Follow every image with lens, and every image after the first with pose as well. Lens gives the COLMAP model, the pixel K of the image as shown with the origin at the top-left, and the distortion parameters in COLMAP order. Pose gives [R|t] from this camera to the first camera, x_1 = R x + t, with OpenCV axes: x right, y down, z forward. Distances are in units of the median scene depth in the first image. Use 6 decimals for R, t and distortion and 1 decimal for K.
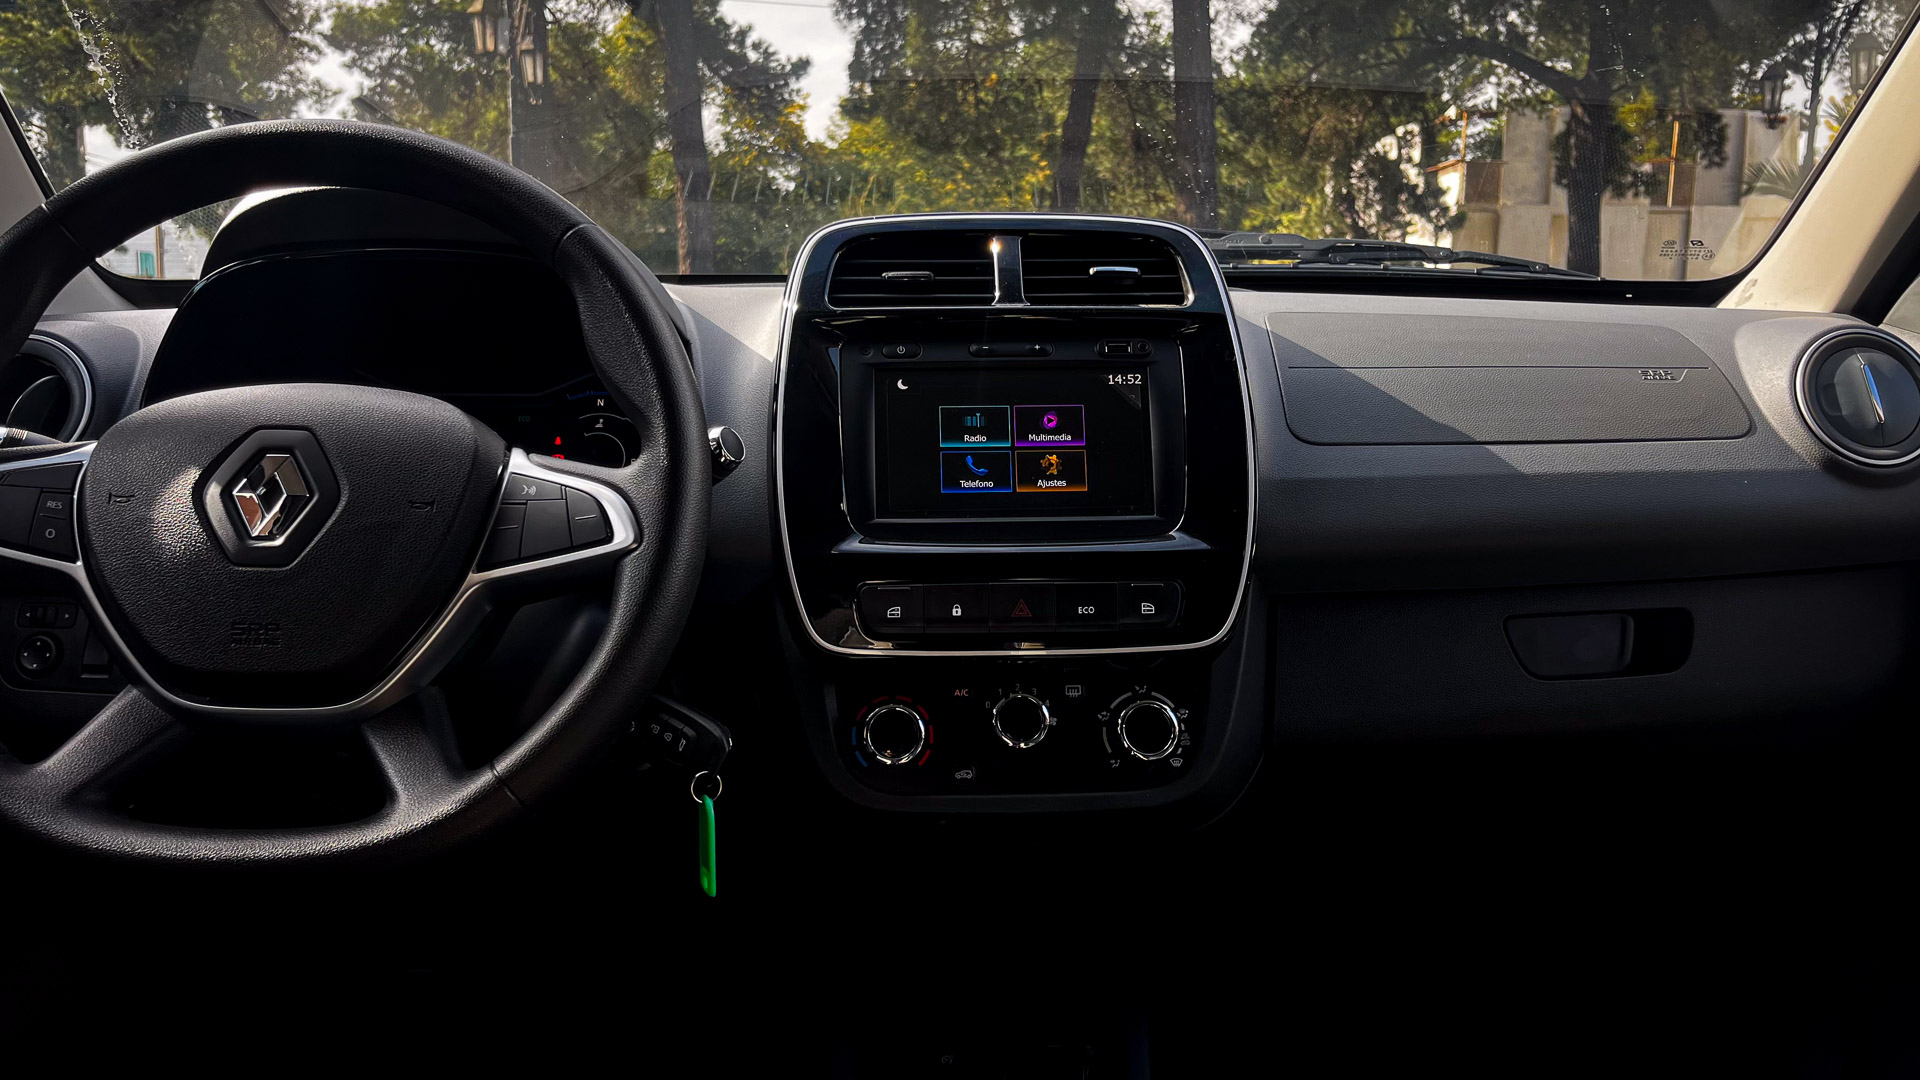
lens RADIAL K [[1454.7, 0, 960.0], [0, 1454.7, 540.0], [0, 0, 1]] dist [0.060542, -0.074287]
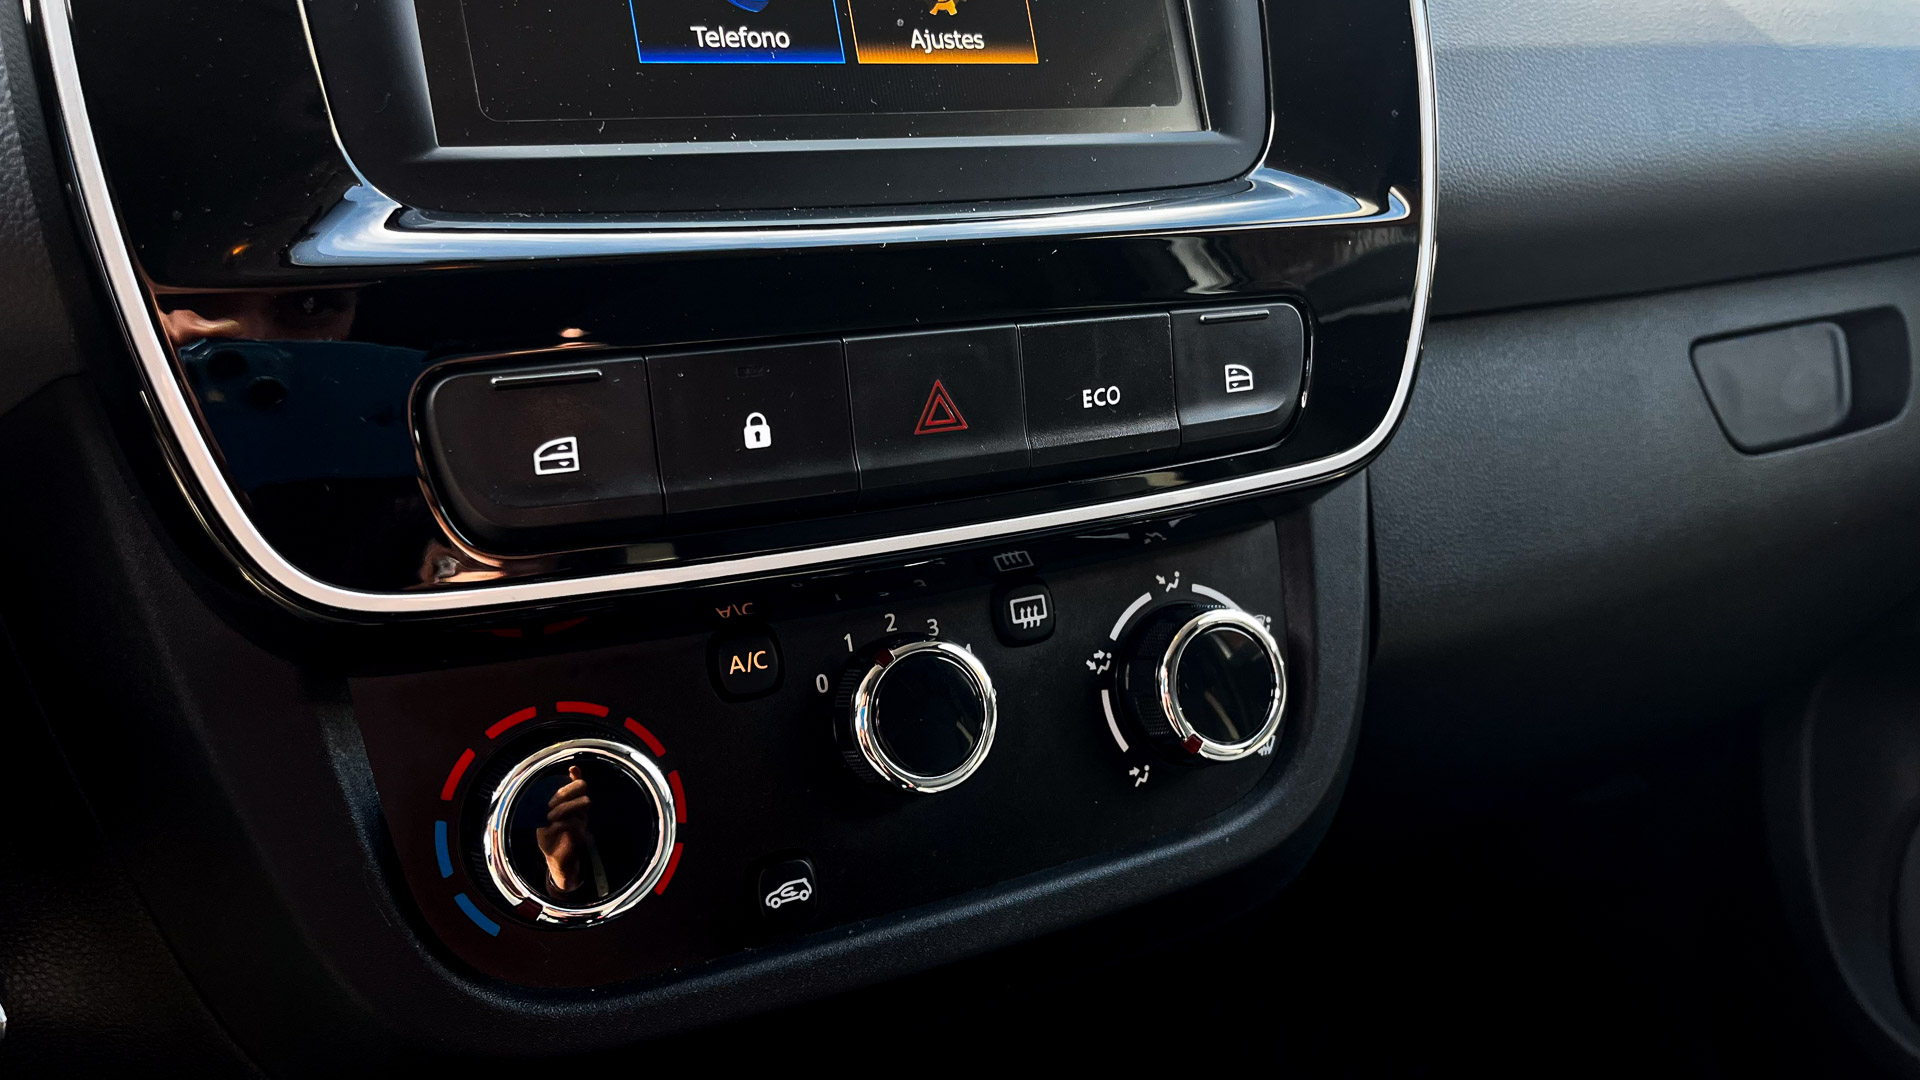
lens RADIAL K [[1454.7, 0, 960.0], [0, 1454.7, 540.0], [0, 0, 1]] dist [0.060542, -0.074287]
pose [[0.911092, -0.123132, 0.393382, -0.086914], [0.064032, 0.985034, 0.160023, 0.022997], [-0.407199, -0.120607, 0.905342, 0.667058]]
